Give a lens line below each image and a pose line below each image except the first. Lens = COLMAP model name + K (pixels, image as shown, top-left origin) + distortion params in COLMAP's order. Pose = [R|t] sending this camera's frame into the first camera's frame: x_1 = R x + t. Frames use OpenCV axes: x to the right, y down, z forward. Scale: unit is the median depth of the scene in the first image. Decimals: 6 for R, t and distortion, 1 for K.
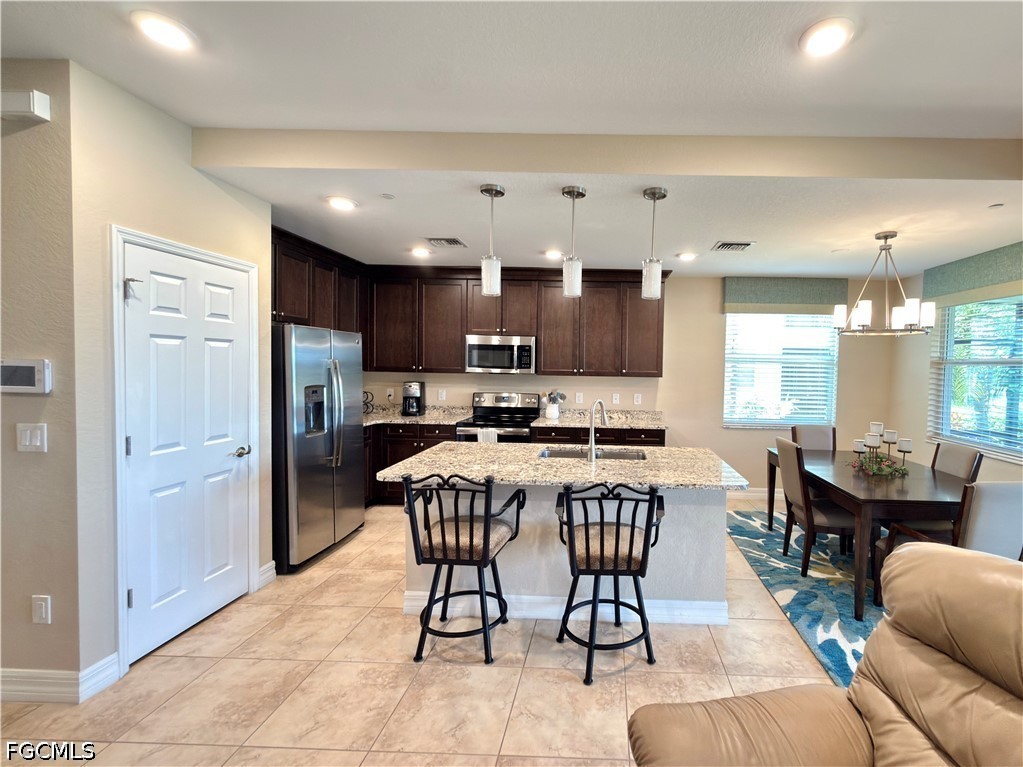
lens RADIAL K [[450.3, 0, 602.5], [0, 450.3, 377.7], [0, 0, 1]] dist [-0.000466, 0.001885]
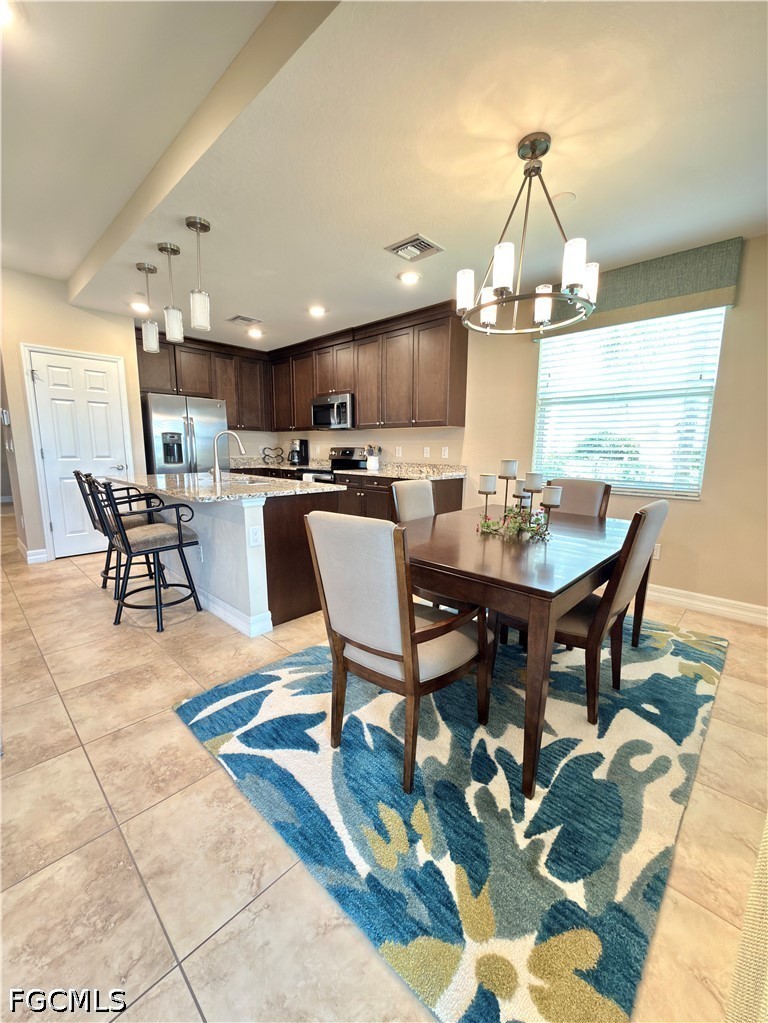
lens RADIAL K [[412.2, 0, 382.3], [0, 412.2, 511.7], [0, 0, 1]] dist [0.006492, -0.000508]
pose [[0.731639, 0.091752, -0.675490, 0.790005], [-0.013627, 0.992671, 0.120076, 0.094086], [0.681556, -0.078647, 0.727527, 0.369793]]
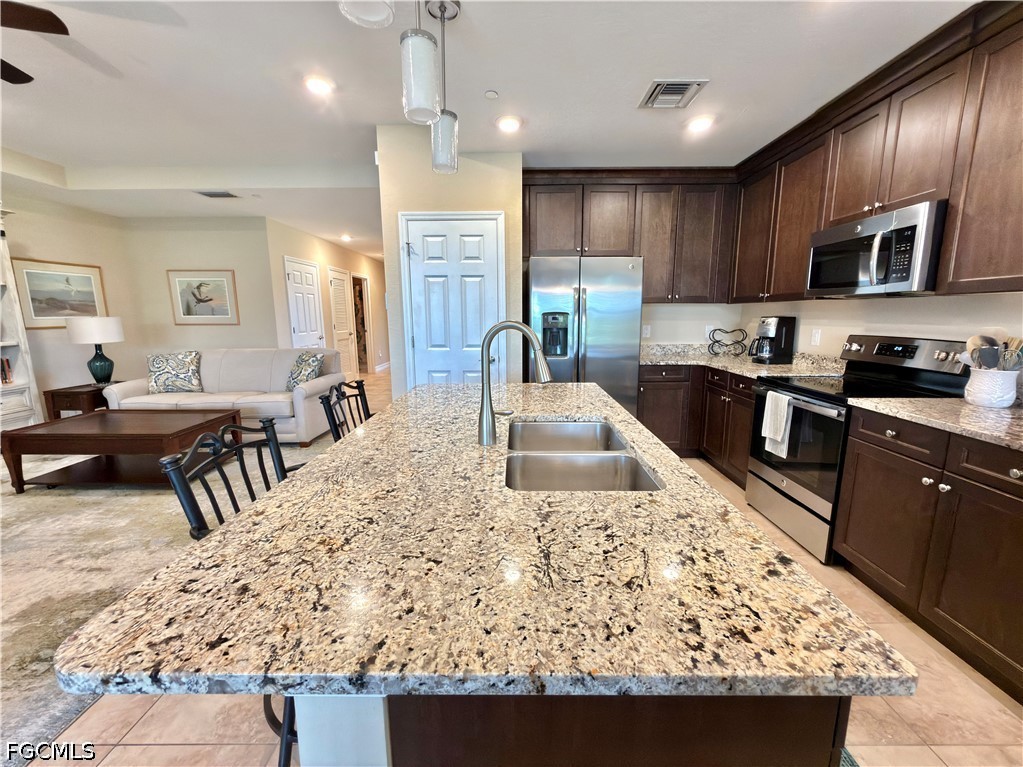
lens RADIAL K [[410.1, 0, 513.0], [0, 410.1, 384.8], [0, 0, 1]] dist [-0.000672, 0.000499]
pose [[0.011995, 0.151099, -0.988446, 0.315860], [-0.023844, 0.988279, 0.150784, 0.037454], [0.999644, 0.021760, 0.015457, 0.769214]]
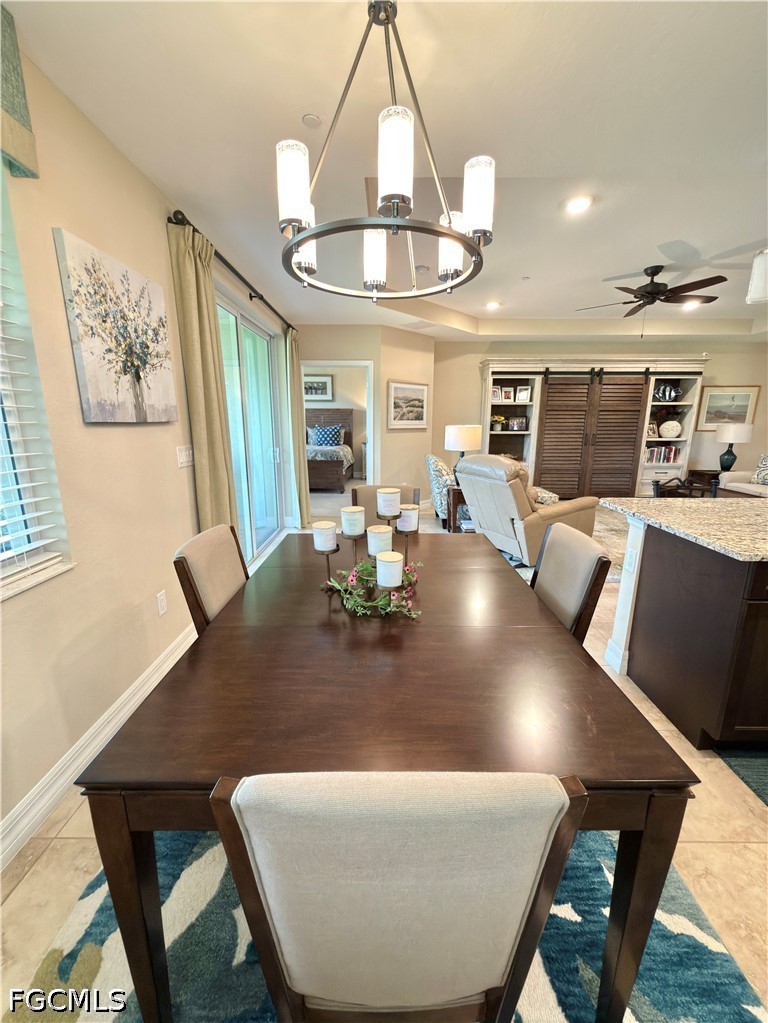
lens RADIAL K [[412.2, 0, 388.1], [0, 412.2, 512.1], [0, 0, 1]] dist [0.006492, -0.000508]
pose [[-0.999540, -0.019978, -0.022839, 0.544984], [-0.025027, 0.968368, 0.248269, 0.016095], [0.017157, 0.248726, -0.968422, 1.253244]]
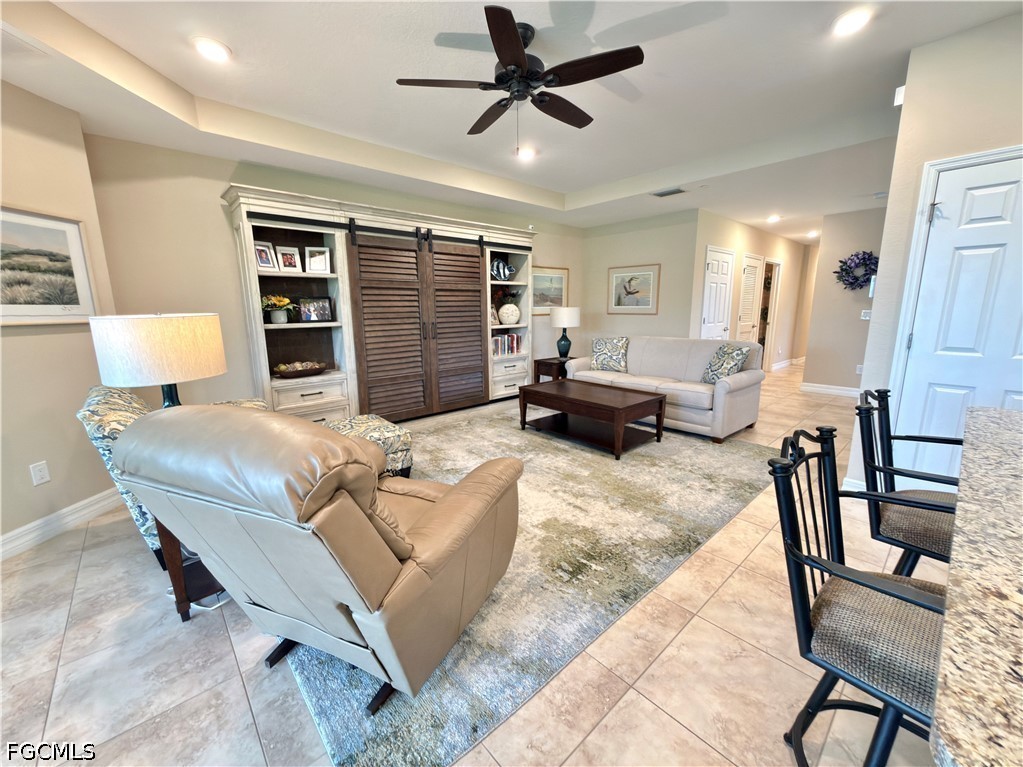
lens RADIAL K [[410.1, 0, 513.1], [0, 410.1, 384.9], [0, 0, 1]] dist [-0.000672, 0.000499]
pose [[-0.730124, 0.112862, -0.673930, 0.327650], [-0.027583, 0.980593, 0.194102, 0.043710], [0.682758, 0.160308, -0.712841, 0.606977]]
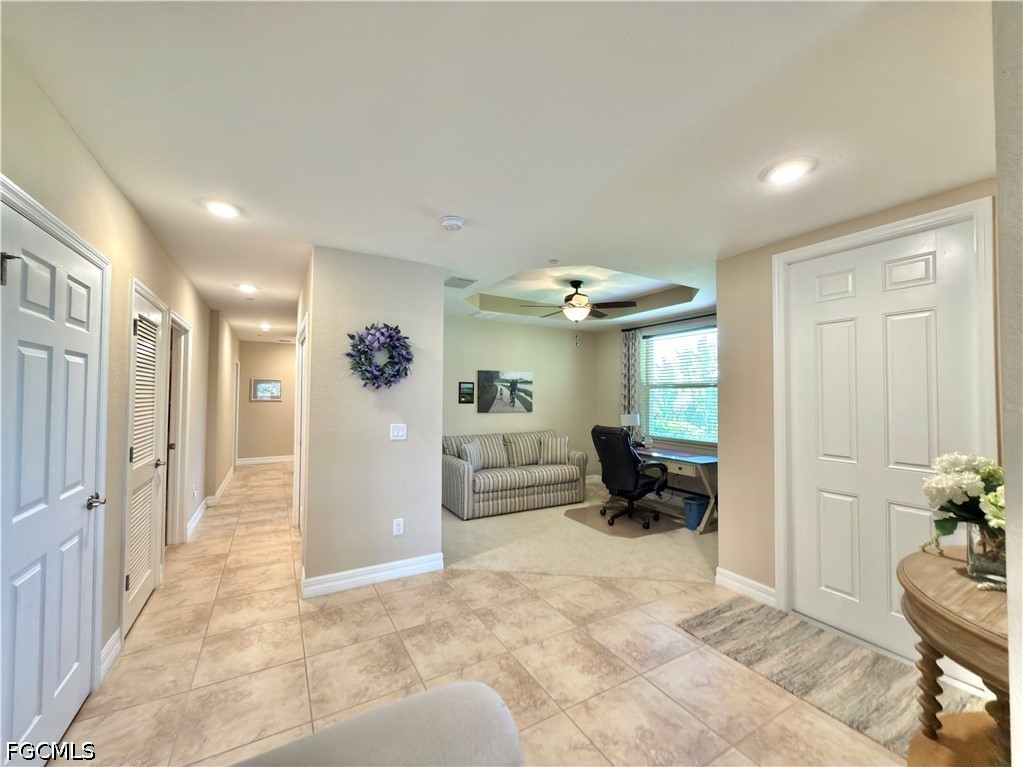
lens RADIAL K [[410.1, 0, 512.0], [0, 410.1, 383.9], [0, 0, 1]] dist [-0.000672, 0.000499]
pose [[0.509376, -0.040881, -0.859573, -0.757361], [-0.022214, 0.997913, -0.060624, -0.004873], [0.860258, 0.049976, 0.507405, 0.148807]]
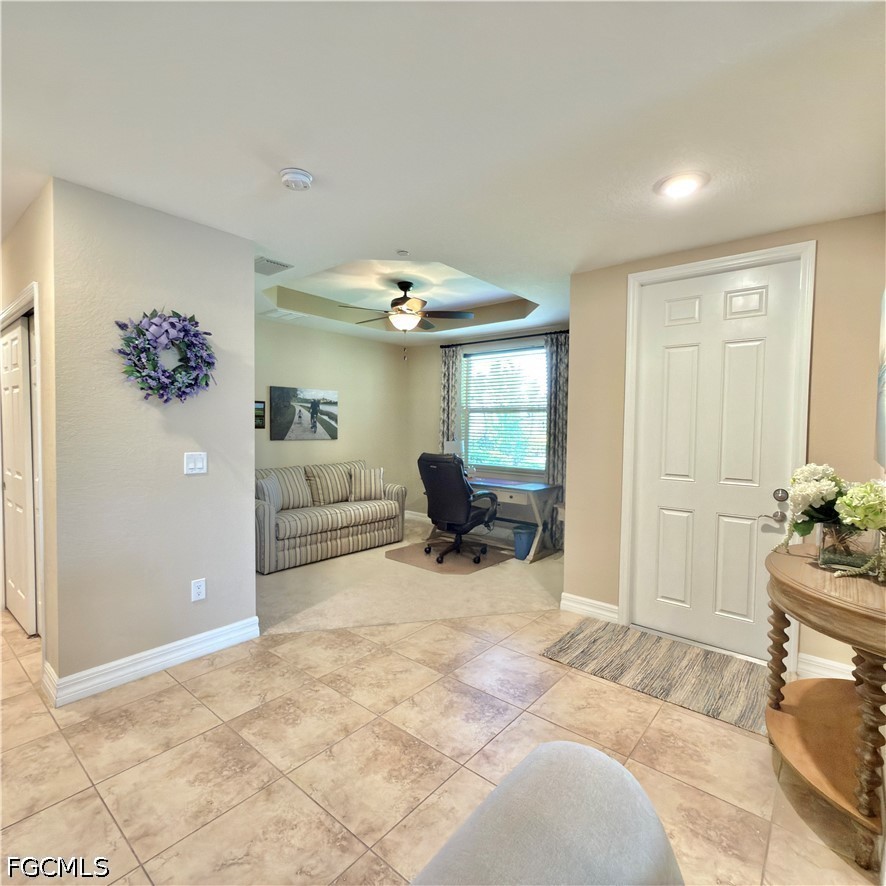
lens RADIAL K [[474.7, 0, 444.1], [0, 474.7, 443.0], [0, 0, 1]] dist [-0.001048, 0.001327]
pose [[0.774930, 0.013201, -0.631909, -0.866194], [-0.016152, 0.999869, 0.001081, 0.010966], [0.631841, 0.009369, 0.775042, 0.061425]]
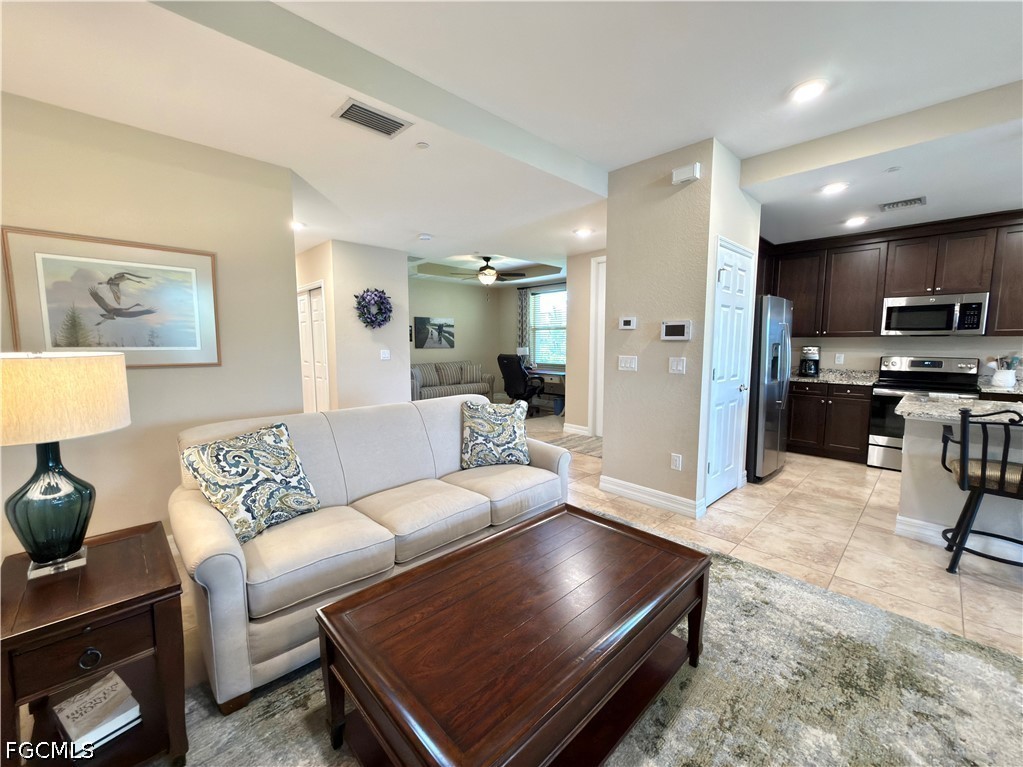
lens RADIAL K [[410.1, 0, 515.1], [0, 410.1, 383.9], [0, 0, 1]] dist [-0.000672, 0.000499]
pose [[0.704396, 0.052055, -0.707896, -0.286558], [-0.006280, 0.997725, 0.067119, 0.050626], [0.709780, -0.042833, 0.703120, -0.302368]]
